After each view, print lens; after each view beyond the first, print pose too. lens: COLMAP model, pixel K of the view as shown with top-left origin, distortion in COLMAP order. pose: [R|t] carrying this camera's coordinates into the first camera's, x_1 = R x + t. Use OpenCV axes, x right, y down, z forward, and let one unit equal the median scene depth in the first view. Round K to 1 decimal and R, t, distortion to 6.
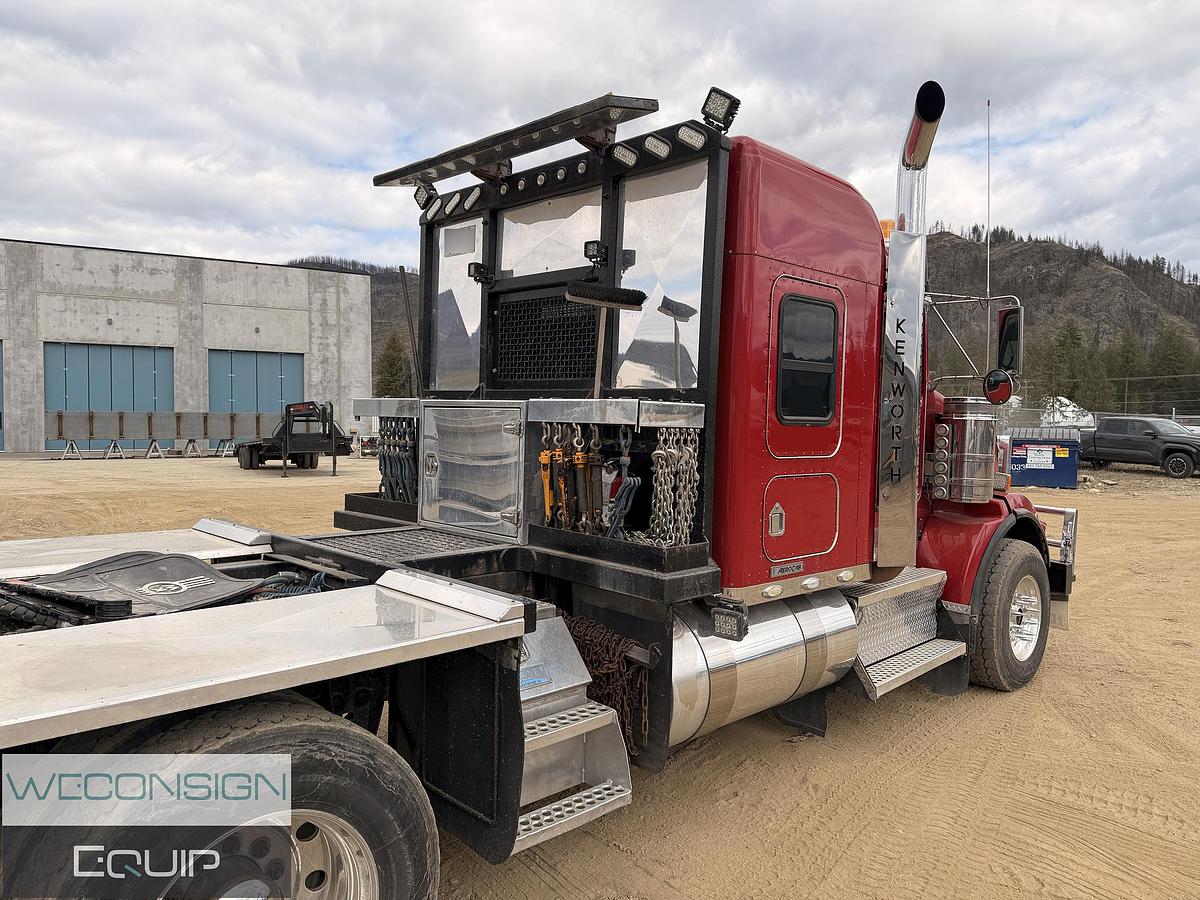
lens RADIAL K [[832.9, 0, 600.0], [0, 832.9, 450.0], [0, 0, 1]] dist [0.108177, -0.127953]
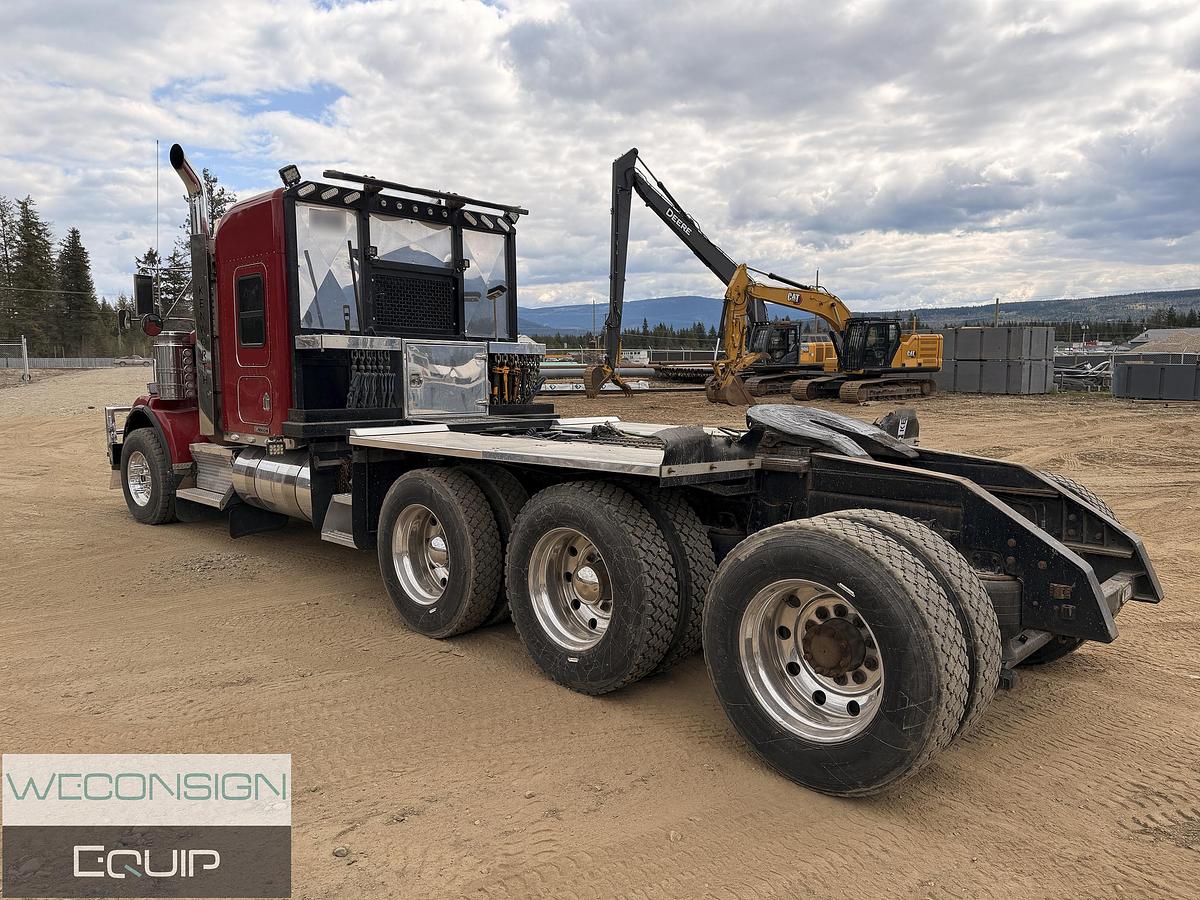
lens RADIAL K [[832.9, 0, 600.0], [0, 832.9, 450.0], [0, 0, 1]] dist [0.108177, -0.127953]
pose [[-0.021420, -0.117674, 0.992821, -0.330355], [0.033870, 0.992394, 0.118354, -0.004954], [-0.999197, 0.036162, -0.017271, 0.122244]]
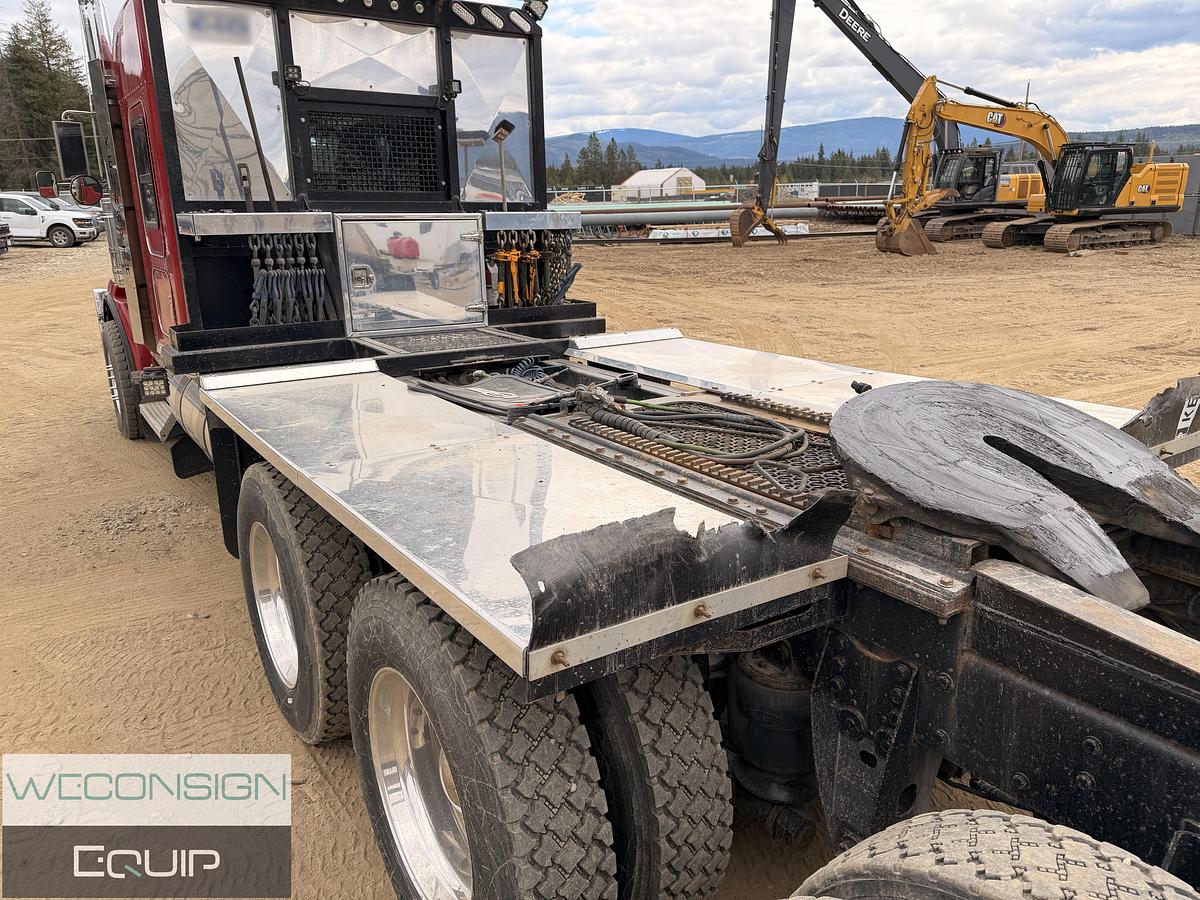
lens RADIAL K [[850.6, 0, 605.5], [0, 850.6, 450.9], [0, 0, 1]] dist [0.003991, -0.007717]
pose [[0.161134, -0.296952, 0.941199, -0.222860], [0.049253, 0.954892, 0.292840, -0.013118], [-0.985703, -0.000830, 0.168491, 0.092443]]
